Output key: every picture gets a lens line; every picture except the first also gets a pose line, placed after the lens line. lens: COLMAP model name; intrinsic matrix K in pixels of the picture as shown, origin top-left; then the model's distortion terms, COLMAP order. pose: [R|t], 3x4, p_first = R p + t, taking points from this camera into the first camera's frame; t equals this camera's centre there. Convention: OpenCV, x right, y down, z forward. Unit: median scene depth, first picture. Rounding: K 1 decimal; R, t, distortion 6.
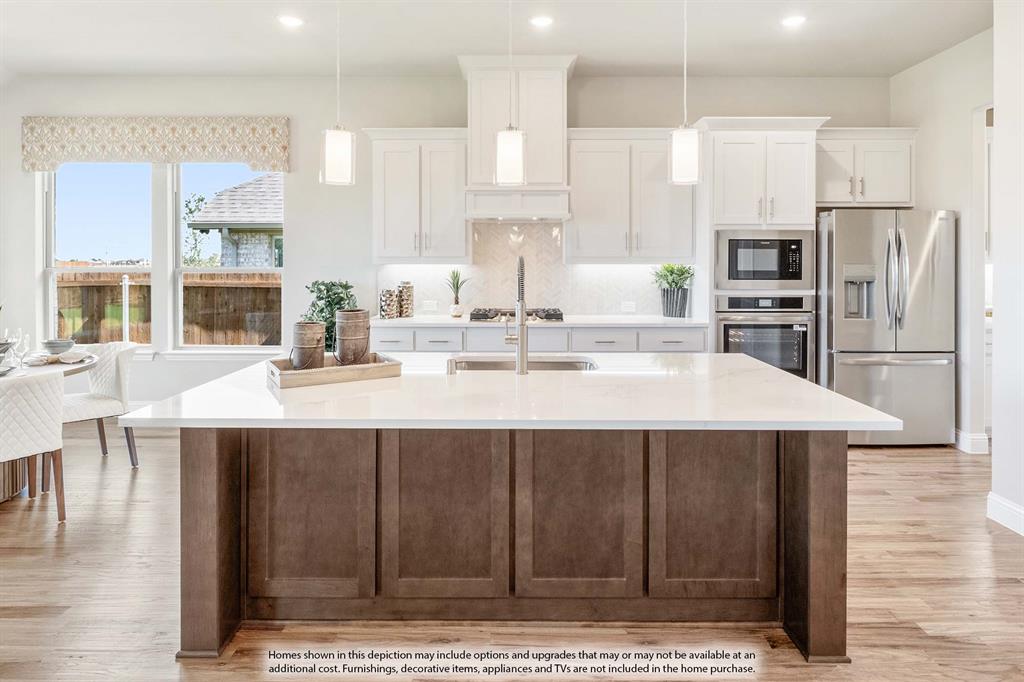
lens RADIAL K [[593.2, 0, 515.1], [0, 593.2, 268.9], [0, 0, 1]] dist [0.002635, -0.000304]
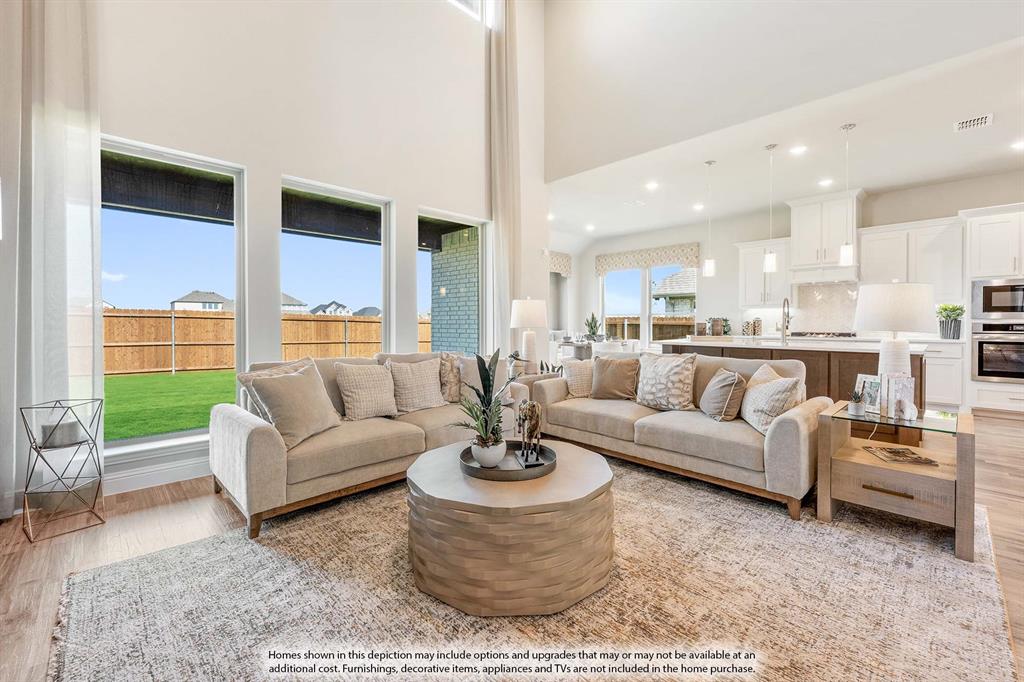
lens RADIAL K [[421.2, 0, 519.6], [0, 421.2, 327.5], [0, 0, 1]] dist [-0.000318, -0.000144]
pose [[0.708976, 0.007689, -0.705191, 0.268503], [-0.007901, 0.999964, 0.002959, 0.061853], [0.705188, 0.003474, 0.709012, -0.611775]]
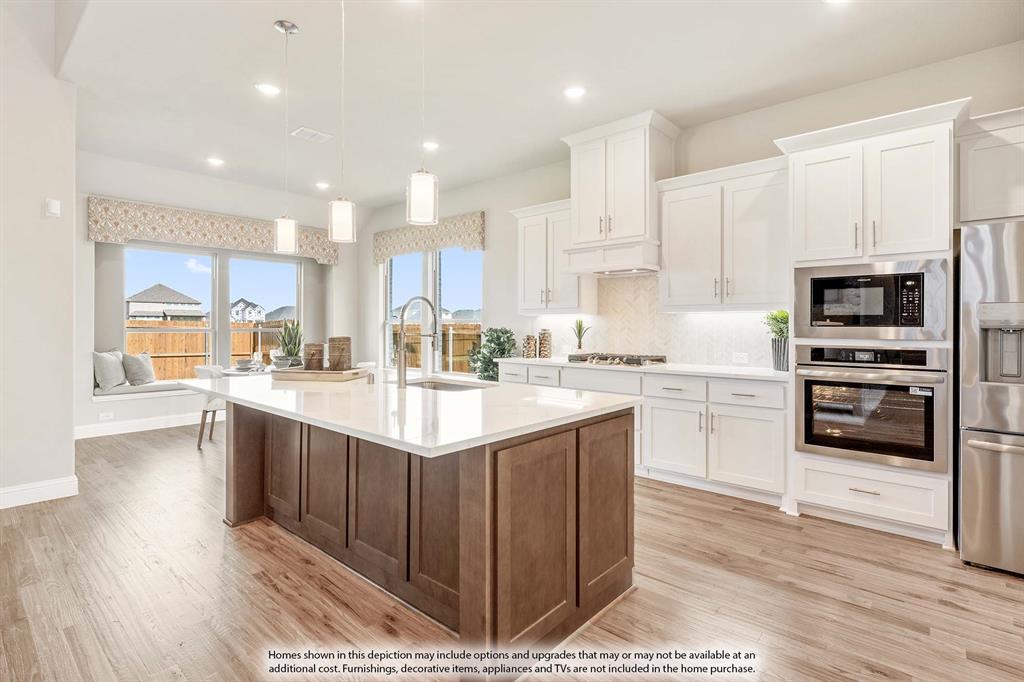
lens RADIAL K [[496.7, 0, 510.6], [0, 496.7, 324.5], [0, 0, 1]] dist [-0.000407, -0.000068]
pose [[0.754743, 0.000360, -0.656021, 0.484189], [-0.011189, 0.999861, -0.012323, 0.027909], [0.655925, 0.016641, 0.754642, 0.187701]]
